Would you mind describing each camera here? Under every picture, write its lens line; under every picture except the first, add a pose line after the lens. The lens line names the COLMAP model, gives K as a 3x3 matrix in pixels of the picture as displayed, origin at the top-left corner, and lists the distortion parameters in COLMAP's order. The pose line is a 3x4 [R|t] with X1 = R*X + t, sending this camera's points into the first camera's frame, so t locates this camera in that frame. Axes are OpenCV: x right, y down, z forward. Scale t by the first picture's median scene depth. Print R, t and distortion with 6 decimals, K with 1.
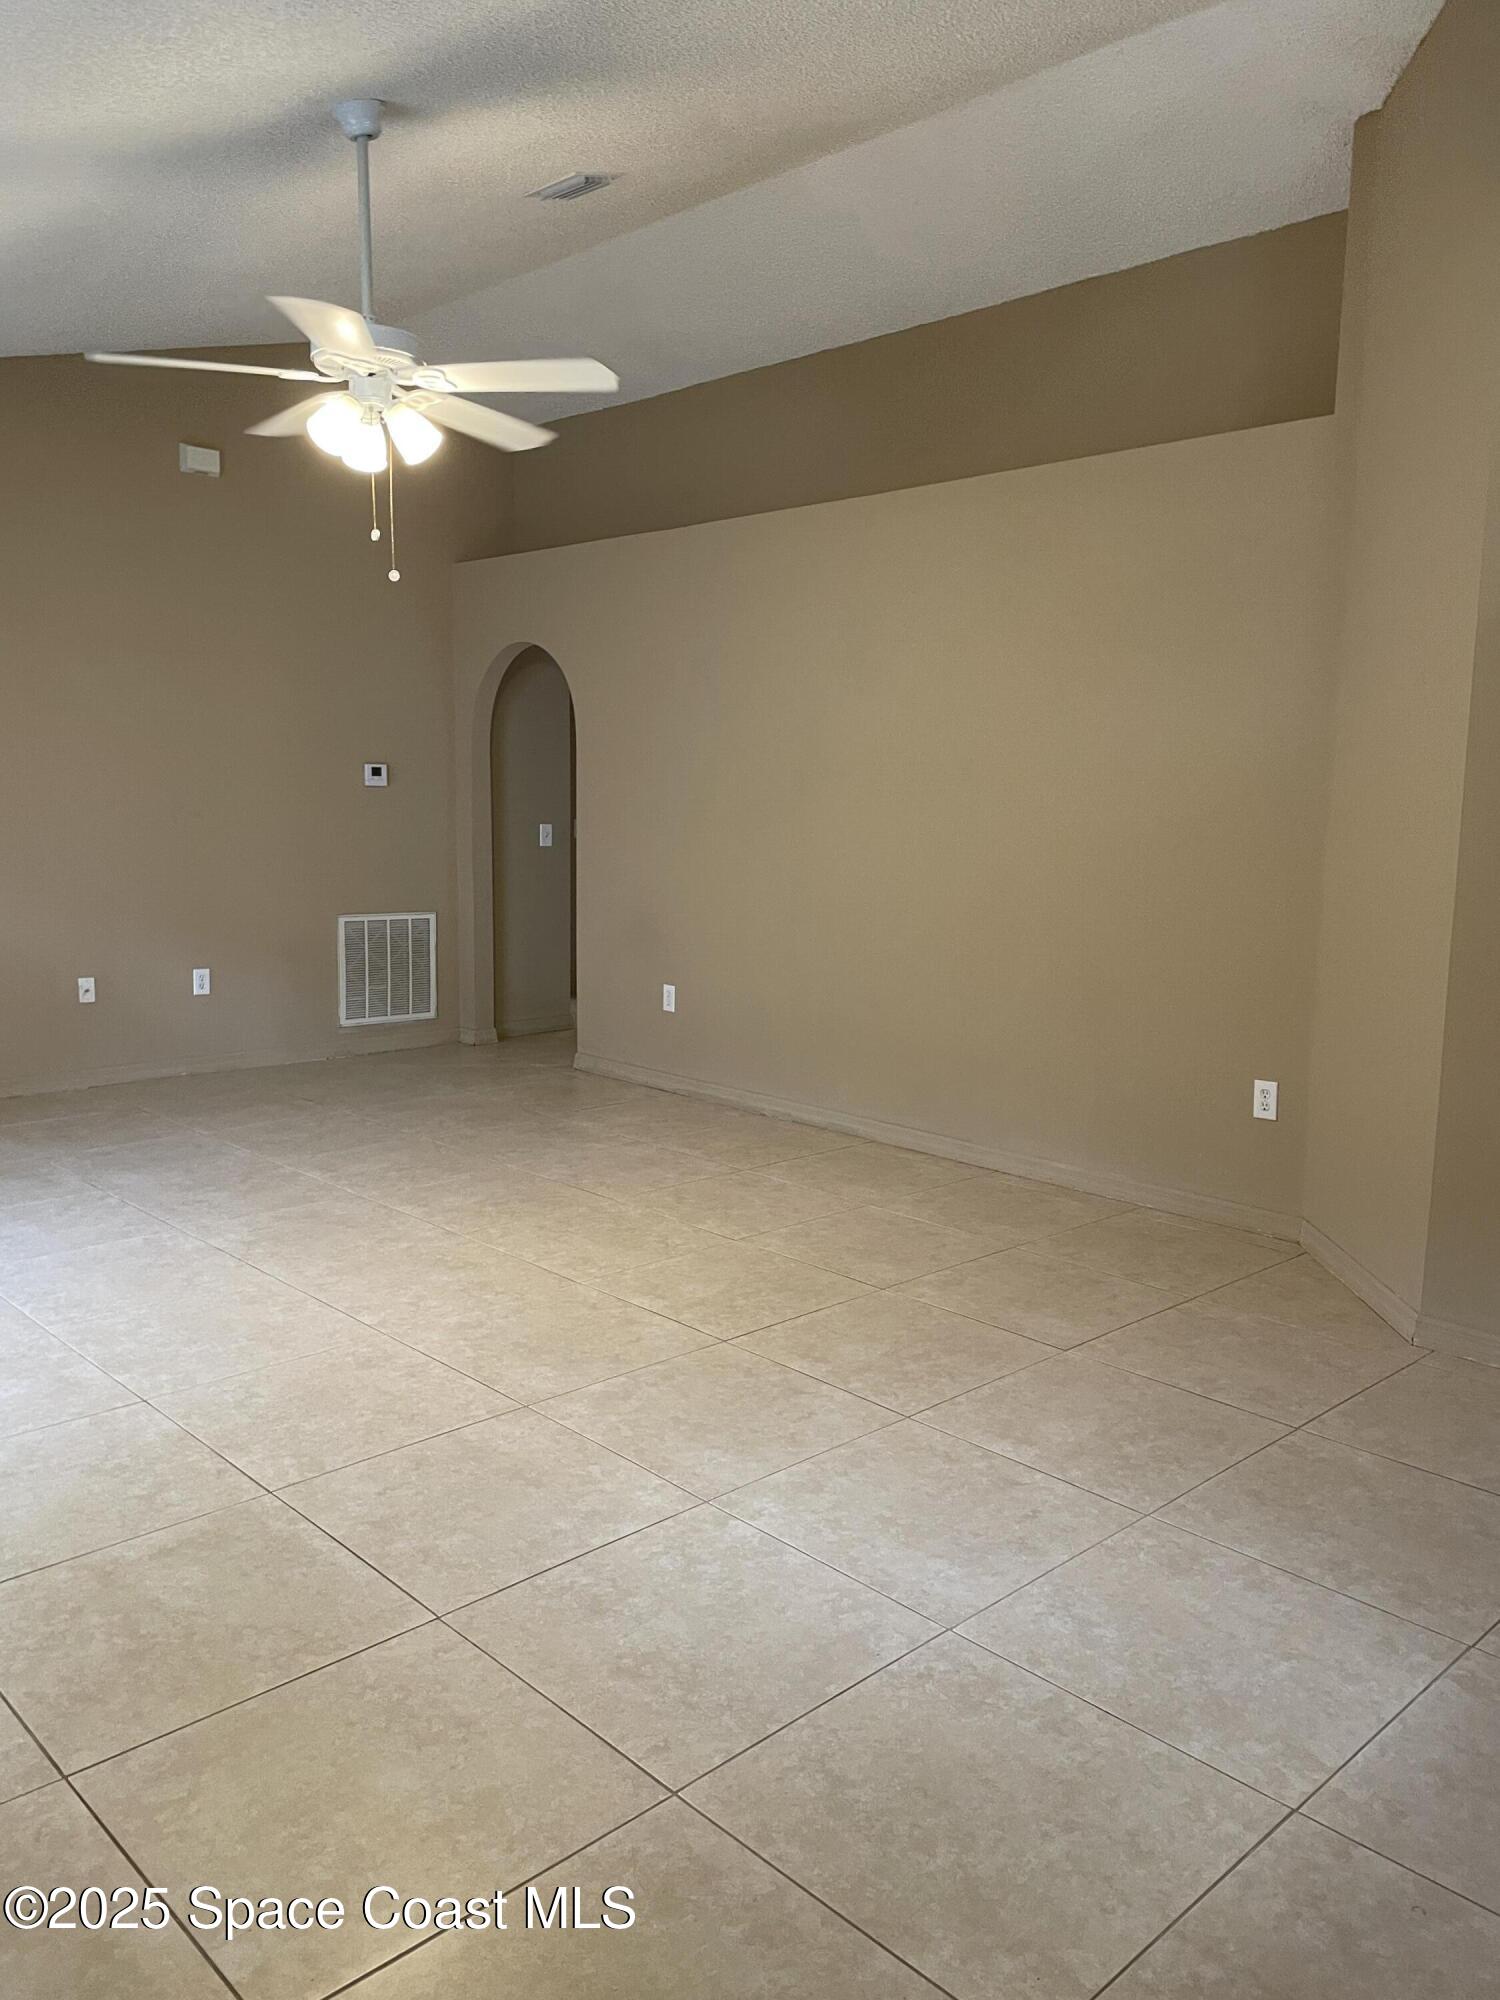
lens RADIAL K [[1499.1, 0, 759.3], [0, 1499.1, 1005.2], [0, 0, 1]] dist [0.005959, -0.005151]
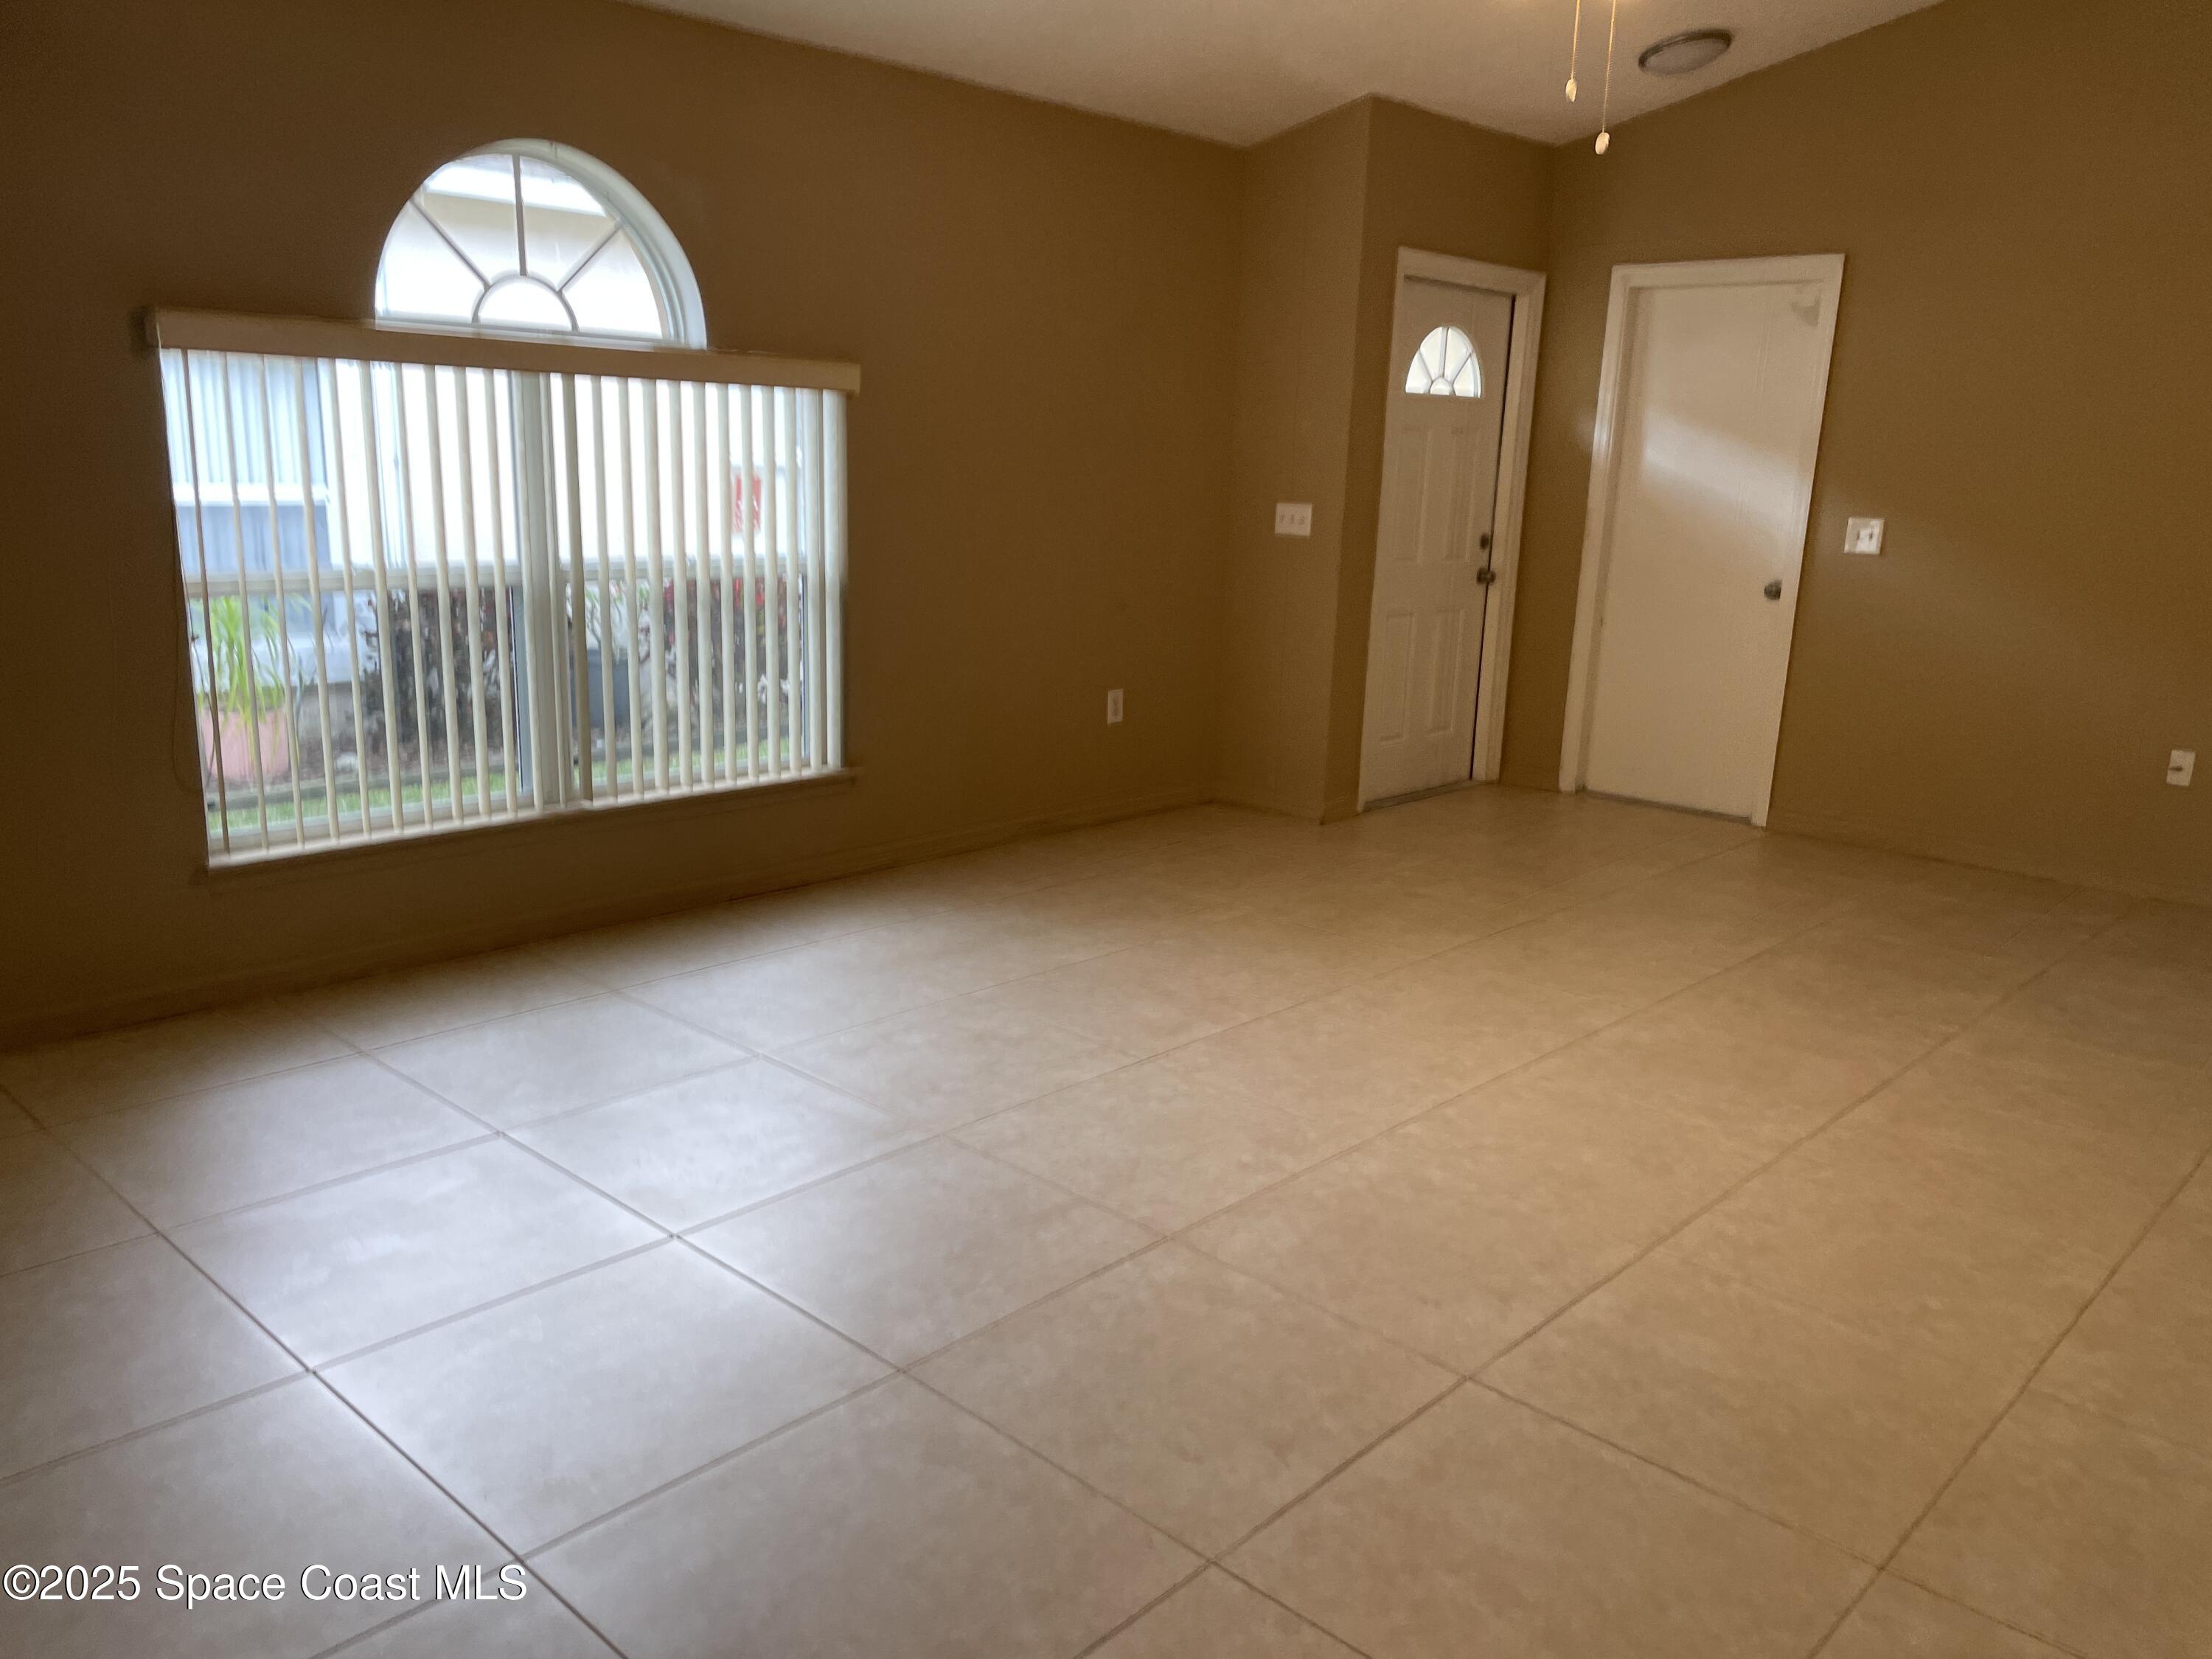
lens RADIAL K [[1658.0, 0, 1118.7], [0, 1658.0, 809.5], [0, 0, 1]] dist [0.005959, -0.005151]
pose [[0.049840, 0.208961, -0.976653, 0.527027], [-0.176741, 0.964281, 0.197294, -0.096568], [0.982995, 0.162781, 0.084992, 0.695995]]
